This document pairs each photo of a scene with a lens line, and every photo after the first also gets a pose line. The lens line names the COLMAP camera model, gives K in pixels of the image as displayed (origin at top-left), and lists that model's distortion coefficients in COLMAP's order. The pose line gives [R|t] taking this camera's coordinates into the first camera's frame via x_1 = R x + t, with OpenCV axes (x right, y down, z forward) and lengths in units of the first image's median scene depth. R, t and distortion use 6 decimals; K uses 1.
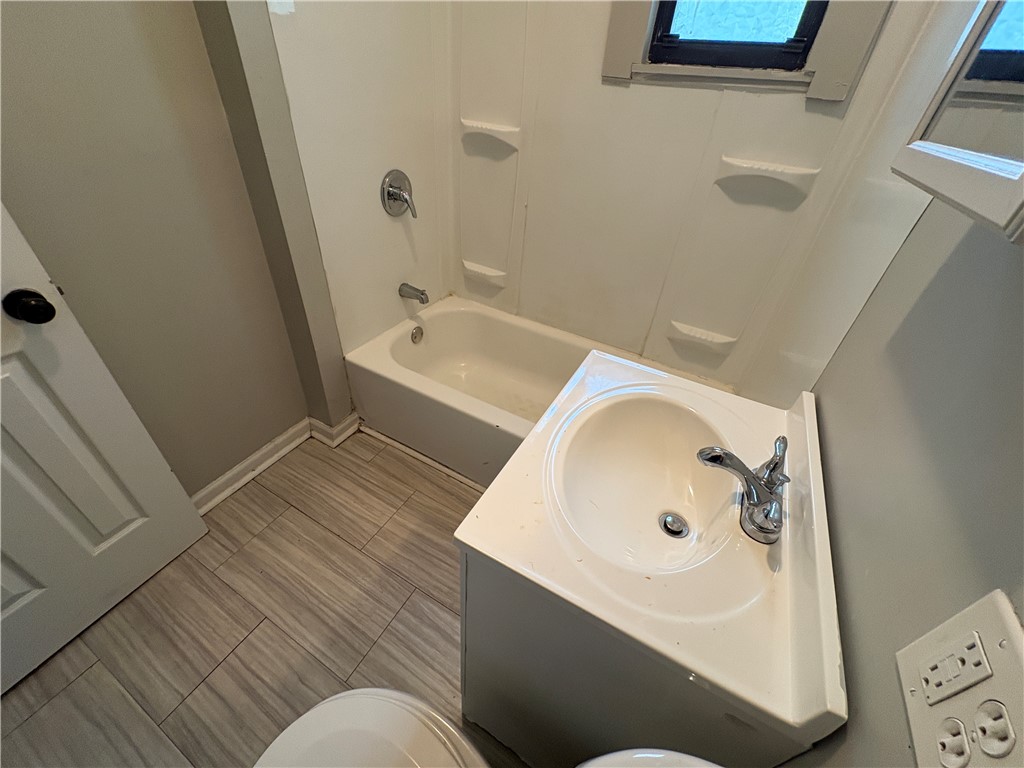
lens RADIAL K [[407.0, 0, 512.0], [0, 407.0, 384.0], [0, 0, 1]] dist [-0.000158, -0.000417]
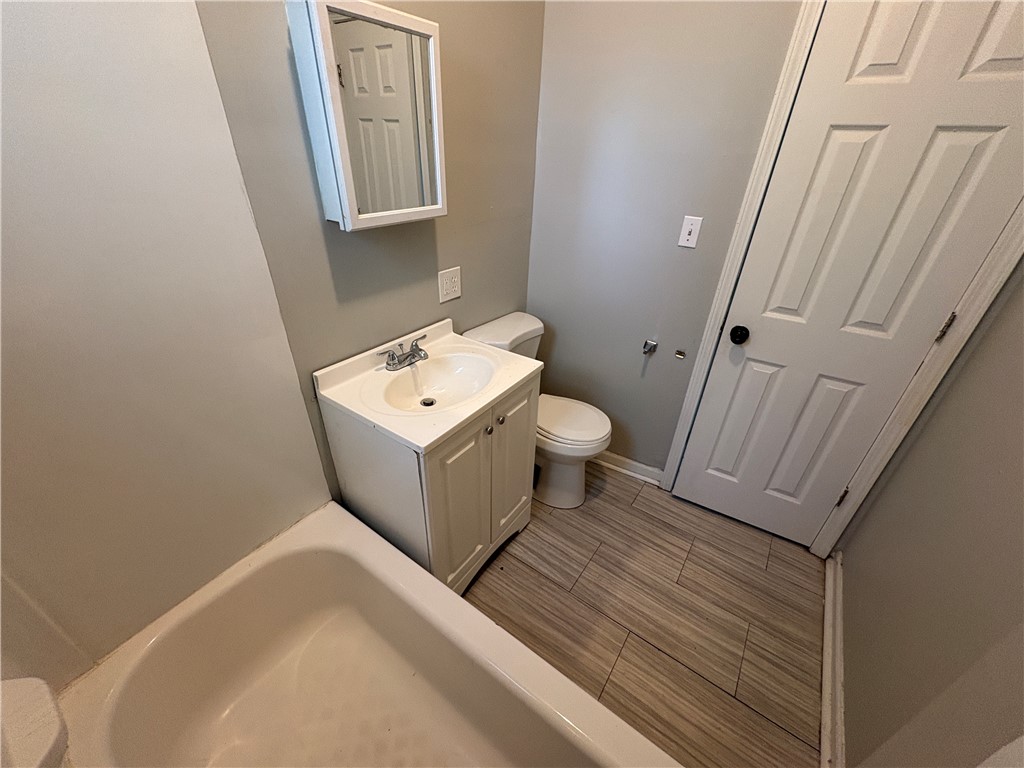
lens RADIAL K [[407.0, 0, 512.0], [0, 407.0, 384.0], [0, 0, 1]] dist [-0.000158, -0.000417]
pose [[-0.988896, -0.141314, 0.045984, -0.034412], [-0.012050, 0.384660, 0.922980, -0.792836], [-0.148118, 0.912177, -0.382092, 0.875786]]
